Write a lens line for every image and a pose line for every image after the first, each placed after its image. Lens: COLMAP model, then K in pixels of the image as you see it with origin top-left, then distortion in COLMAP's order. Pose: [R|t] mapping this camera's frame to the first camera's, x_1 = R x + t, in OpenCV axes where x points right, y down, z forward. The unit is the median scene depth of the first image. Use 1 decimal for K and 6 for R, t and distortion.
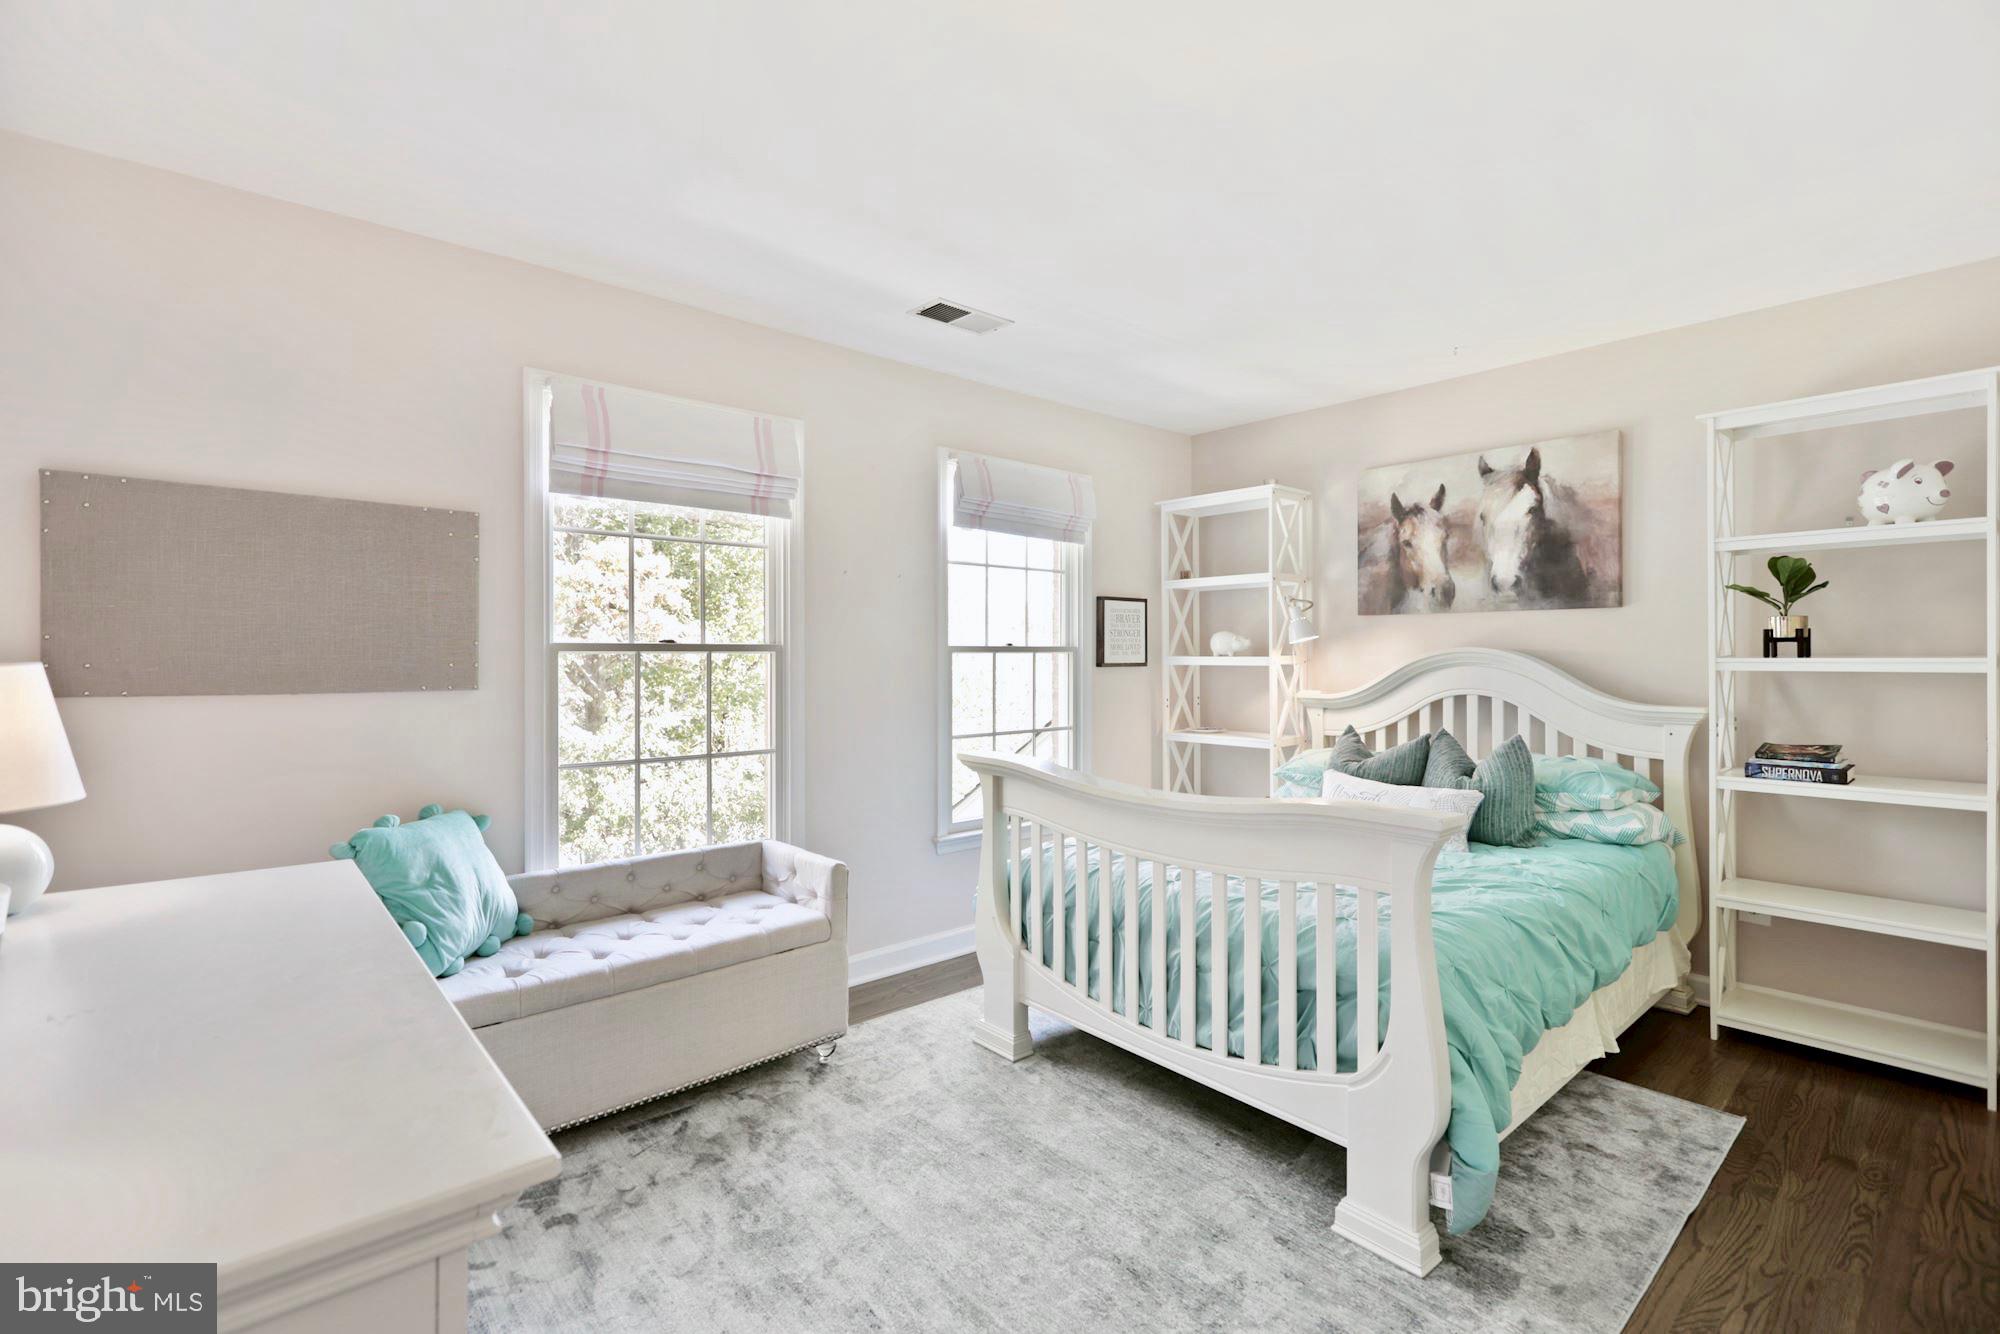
lens RADIAL K [[906.7, 0, 992.7], [0, 906.7, 660.1], [0, 0, 1]] dist [-0.008403, 0.001884]
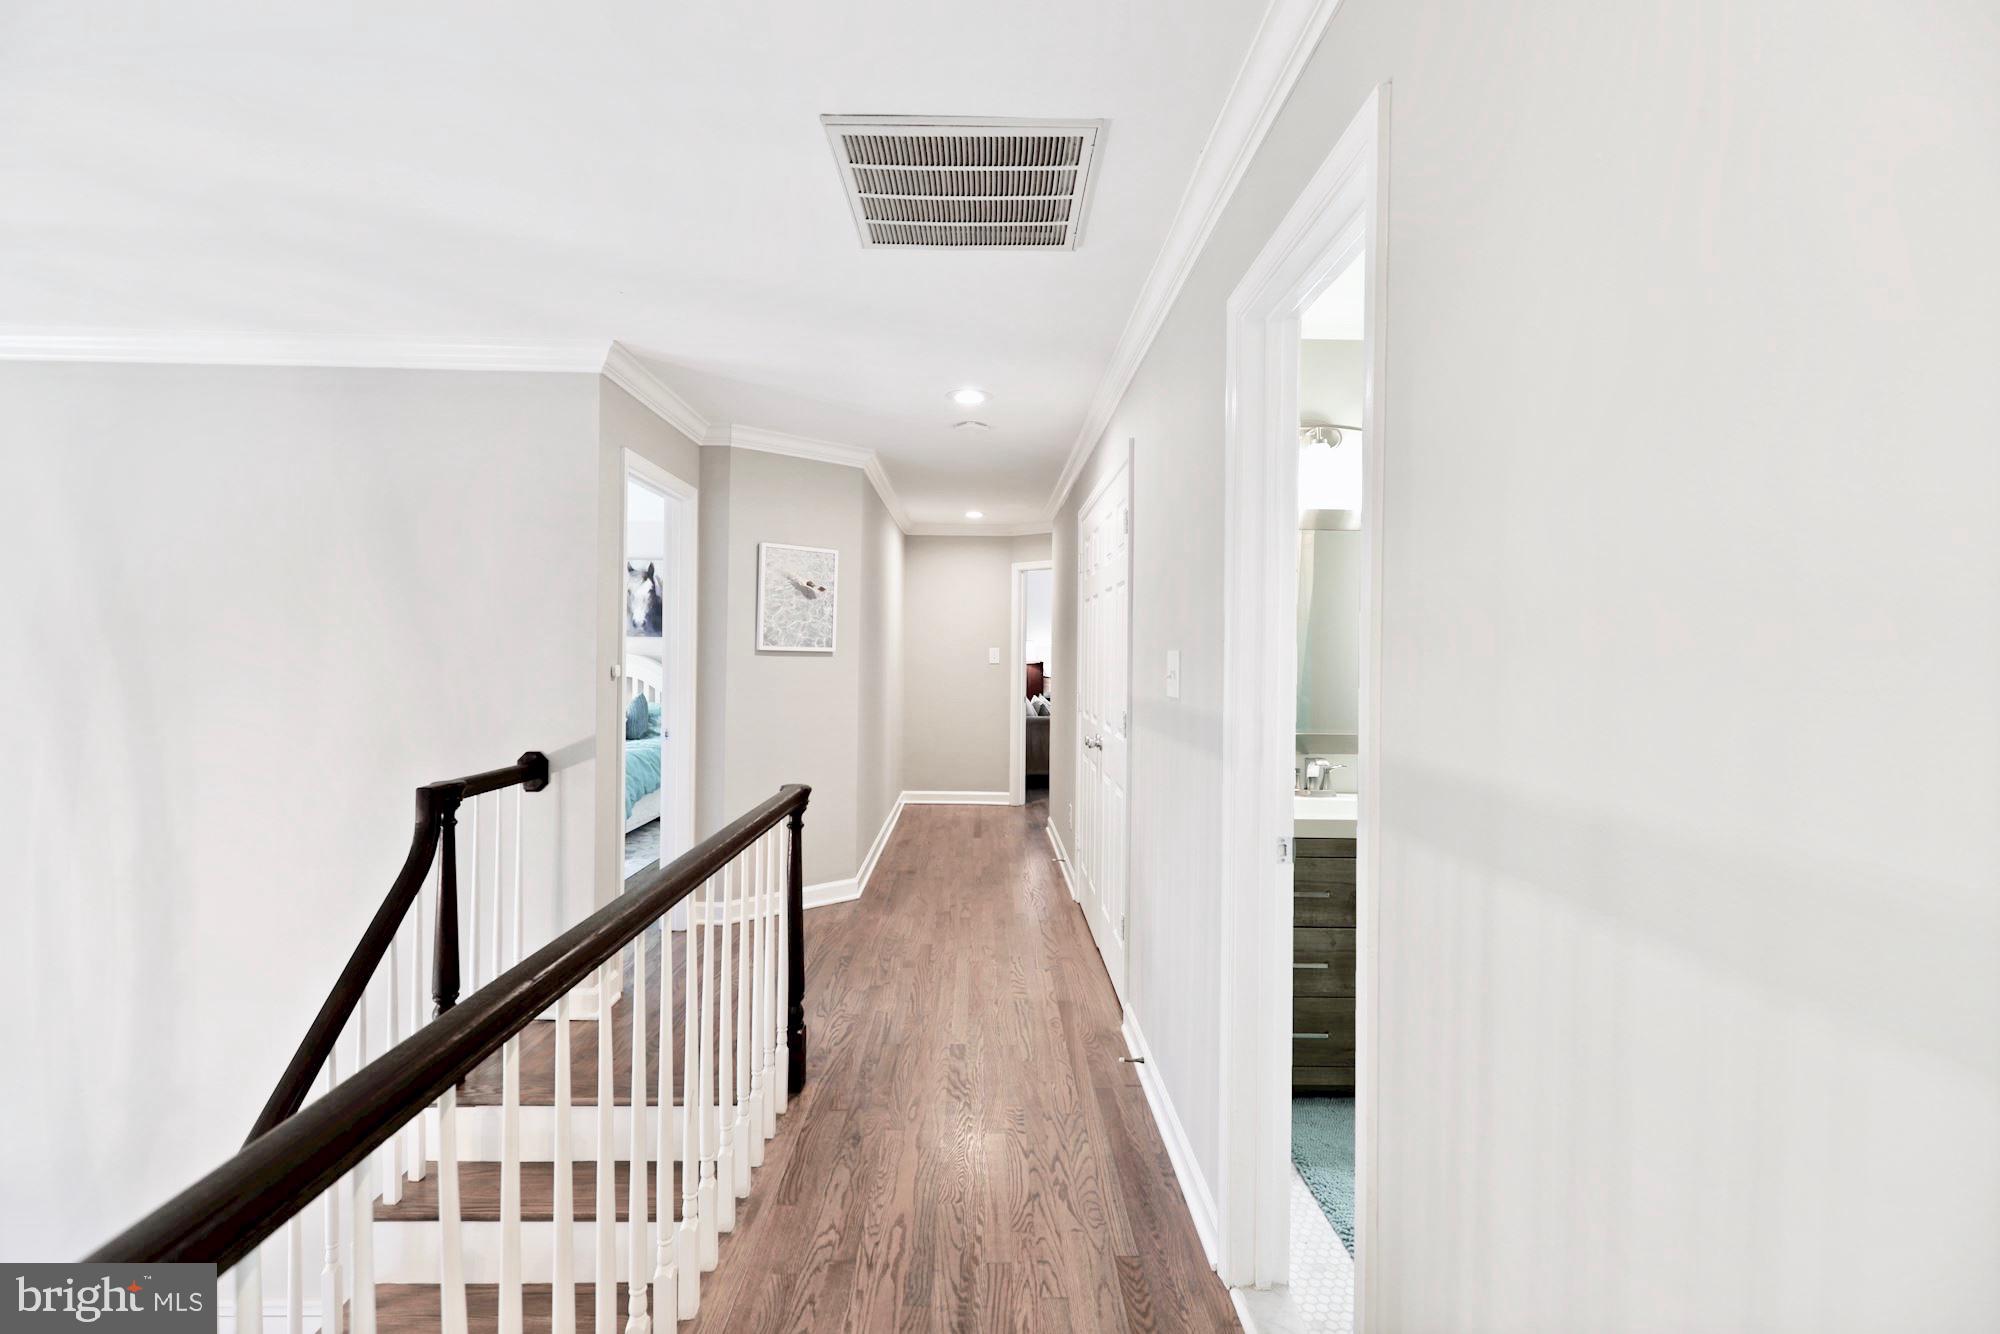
lens RADIAL K [[906.7, 0, 991.8], [0, 906.7, 669.1], [0, 0, 1]] dist [-0.008403, 0.001884]
pose [[0.652621, 0.002469, 0.757680, -0.519916], [-0.007276, 0.999969, 0.003008, 0.009922], [-0.757650, -0.007476, 0.652619, -1.048852]]
